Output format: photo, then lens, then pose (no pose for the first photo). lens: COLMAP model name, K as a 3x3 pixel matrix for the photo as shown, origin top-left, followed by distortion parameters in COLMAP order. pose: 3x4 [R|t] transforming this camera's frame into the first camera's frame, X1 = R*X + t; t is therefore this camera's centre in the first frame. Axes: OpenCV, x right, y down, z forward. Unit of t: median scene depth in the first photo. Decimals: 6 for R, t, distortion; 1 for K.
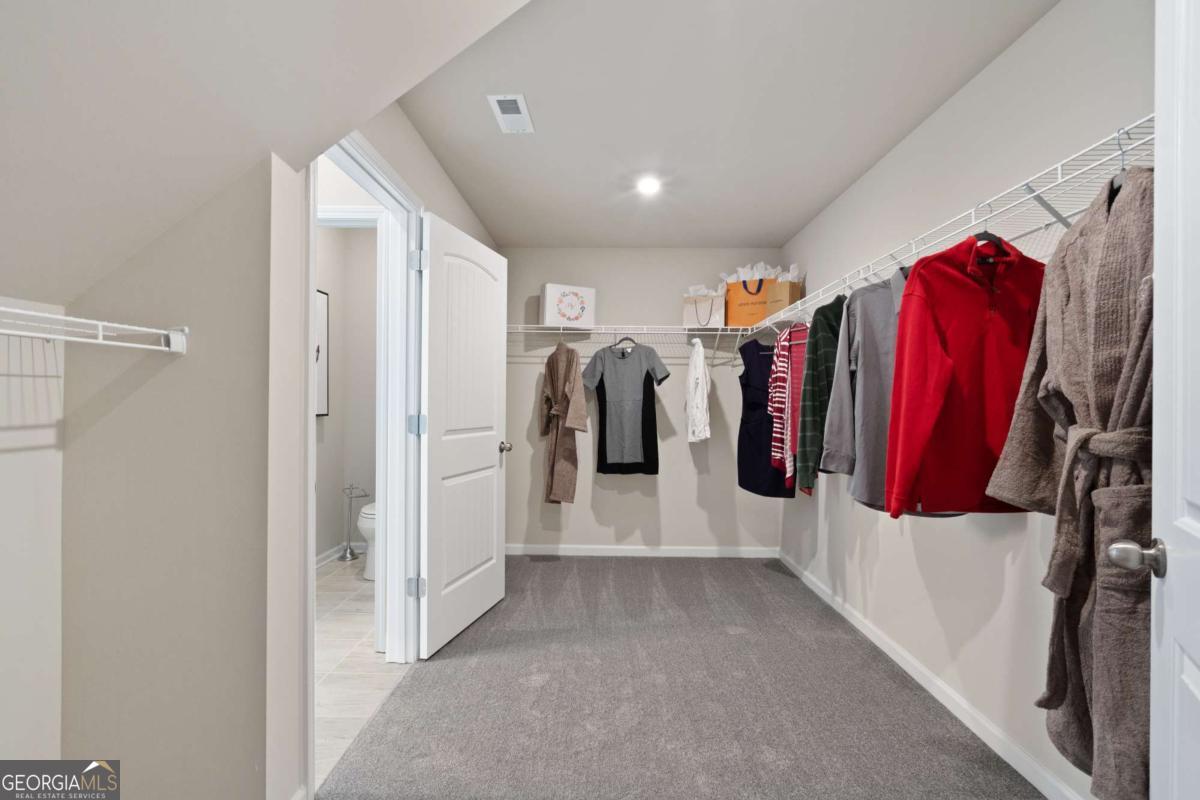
lens RADIAL K [[549.6, 0, 594.4], [0, 549.6, 400.0], [0, 0, 1]] dist [-0.005294, 0.002316]
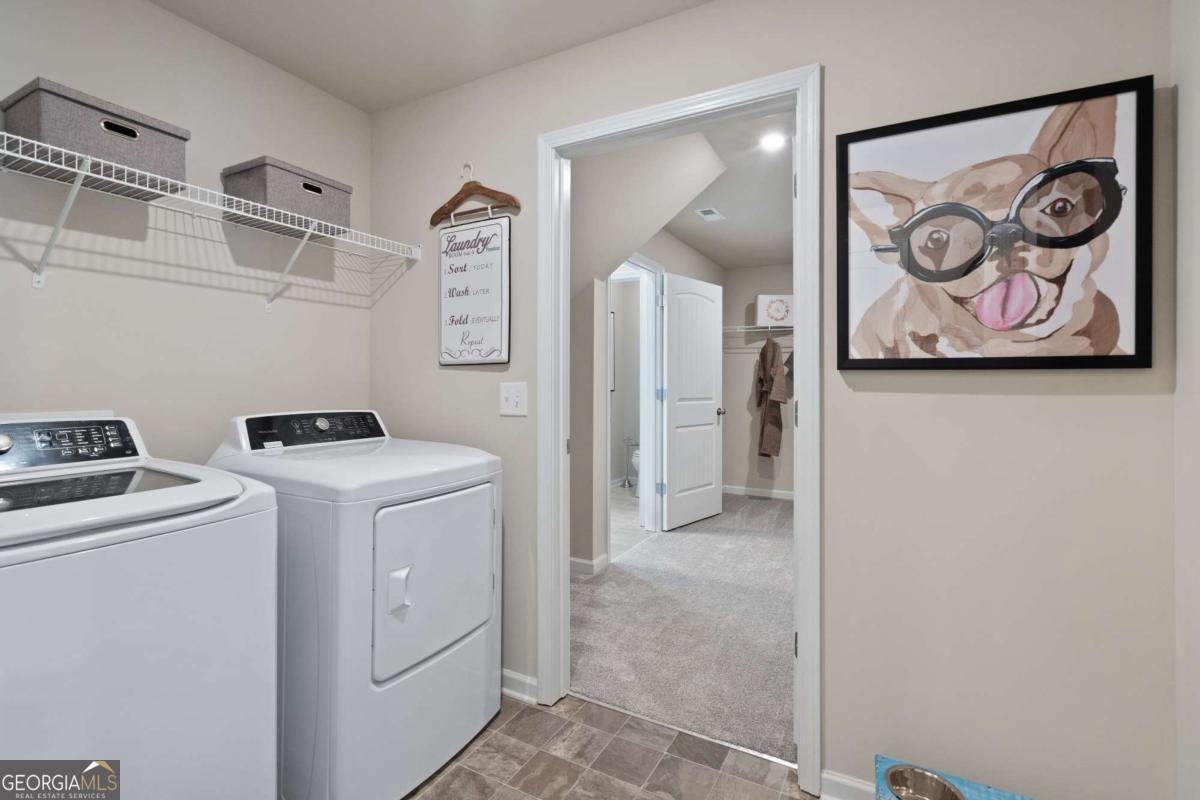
lens RADIAL K [[549.6, 0, 598.0], [0, 549.6, 390.2], [0, 0, 1]] dist [-0.005294, 0.002316]
pose [[0.887589, 0.004712, -0.460613, 0.197678], [0.003322, 0.999856, 0.016629, 0.000845], [0.460625, -0.016290, 0.887445, -0.416704]]
